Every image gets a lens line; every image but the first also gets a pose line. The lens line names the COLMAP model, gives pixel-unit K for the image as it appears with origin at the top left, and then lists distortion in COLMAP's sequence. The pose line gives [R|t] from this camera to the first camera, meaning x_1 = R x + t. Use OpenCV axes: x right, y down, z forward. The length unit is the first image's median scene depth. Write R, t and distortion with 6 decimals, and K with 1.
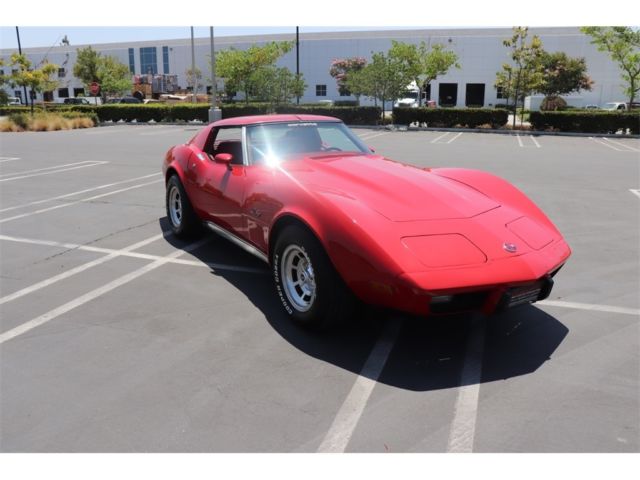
lens RADIAL K [[536.5, 0, 315.0], [0, 536.5, 227.8], [0, 0, 1]] dist [-0.174896, 0.168874]
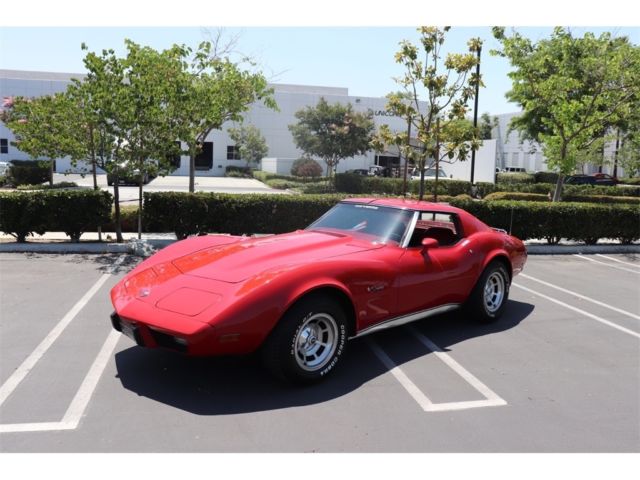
lens RADIAL K [[536.5, 0, 315.0], [0, 536.5, 227.8], [0, 0, 1]] dist [-0.174896, 0.168874]
pose [[0.861868, -0.036325, 0.505830, 0.037037], [0.091156, 0.992282, -0.084060, -0.098971], [-0.498873, 0.118558, 0.858528, 0.379868]]
